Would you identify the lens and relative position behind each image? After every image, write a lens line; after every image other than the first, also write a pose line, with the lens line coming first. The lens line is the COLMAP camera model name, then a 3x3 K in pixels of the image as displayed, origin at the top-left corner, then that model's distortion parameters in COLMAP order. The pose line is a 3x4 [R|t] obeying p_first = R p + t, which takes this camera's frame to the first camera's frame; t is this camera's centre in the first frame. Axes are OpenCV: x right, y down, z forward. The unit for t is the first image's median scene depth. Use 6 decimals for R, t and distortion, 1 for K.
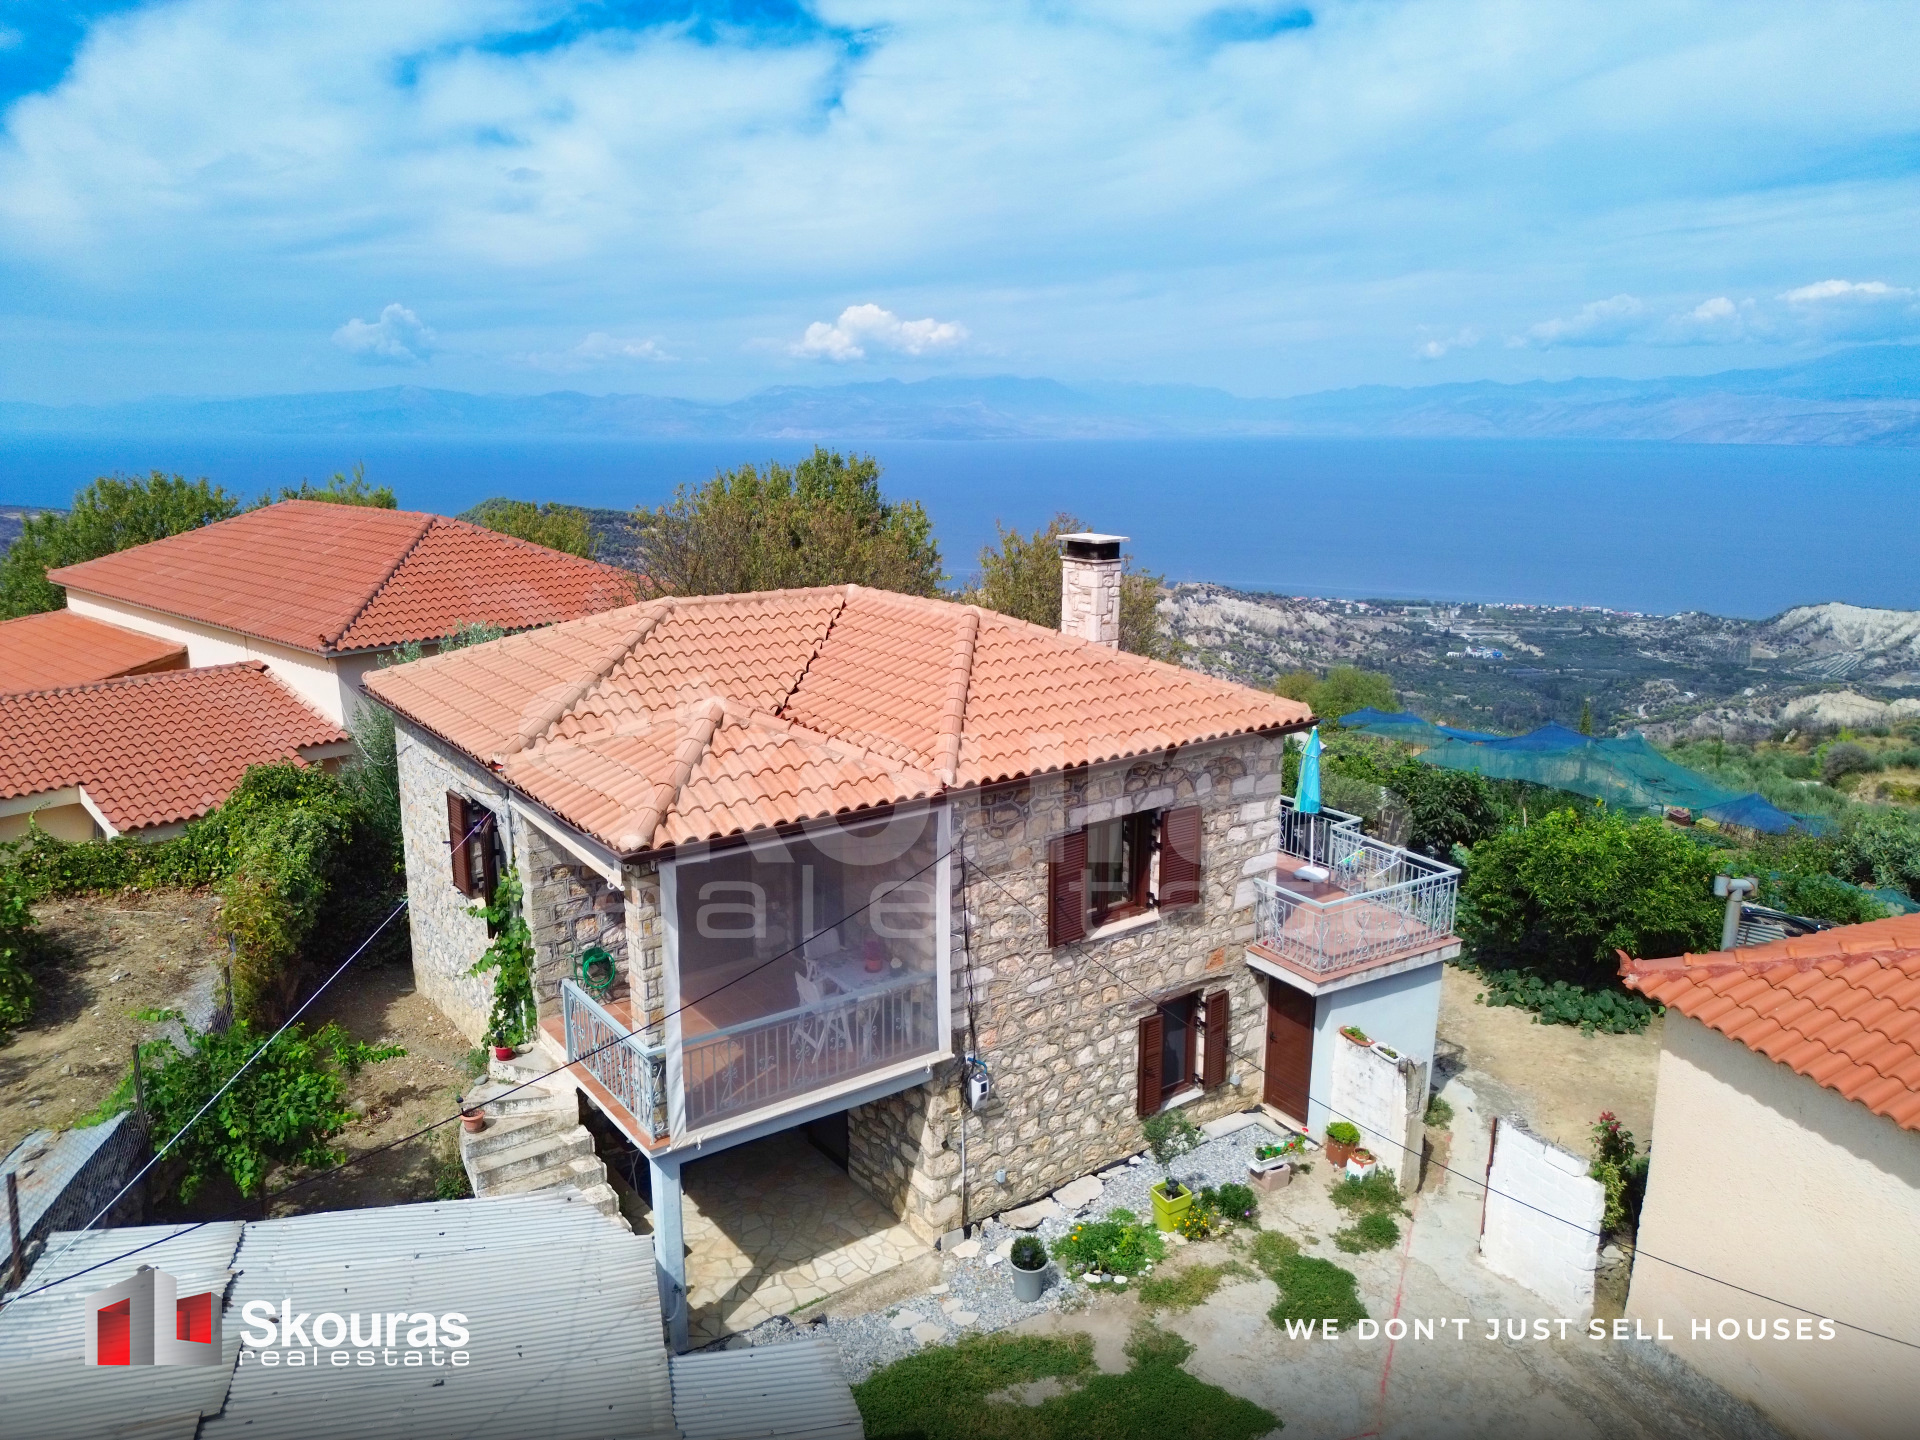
lens RADIAL K [[1347.2, 0, 960.0], [0, 1347.2, 720.0], [0, 0, 1]] dist [0.081369, -0.095697]
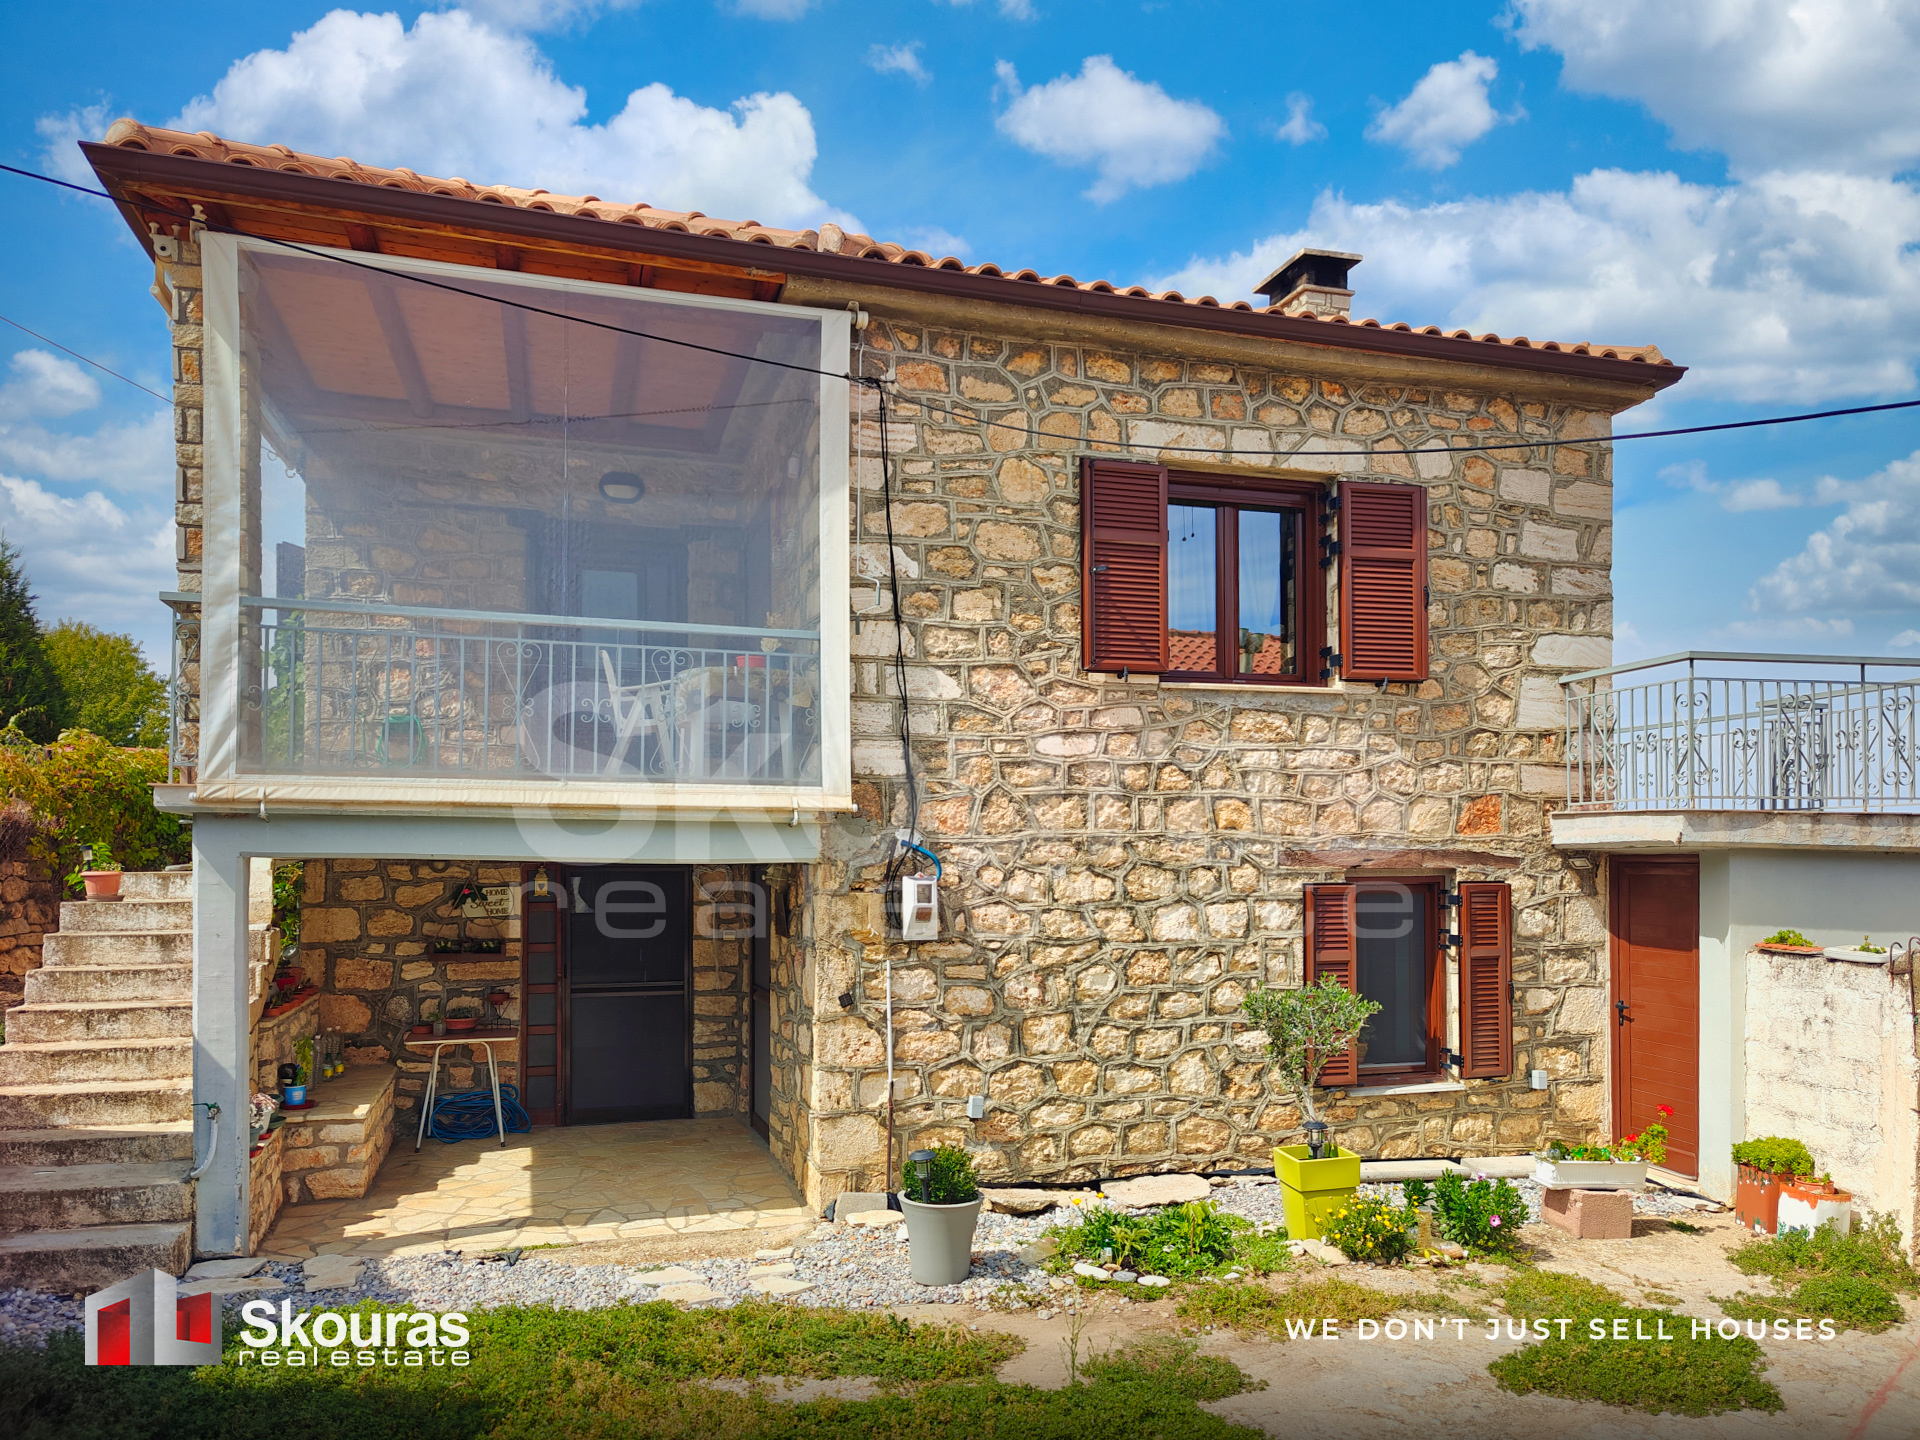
lens RADIAL K [[1367.0, 0, 957.9], [0, 1367.0, 843.8], [0, 0, 1]] dist [0.019108, -0.001052]
pose [[0.941939, -0.008268, -0.335682, 0.176070], [-0.069003, 0.973595, -0.217605, 0.314472], [0.328617, 0.228134, 0.916496, 0.450772]]
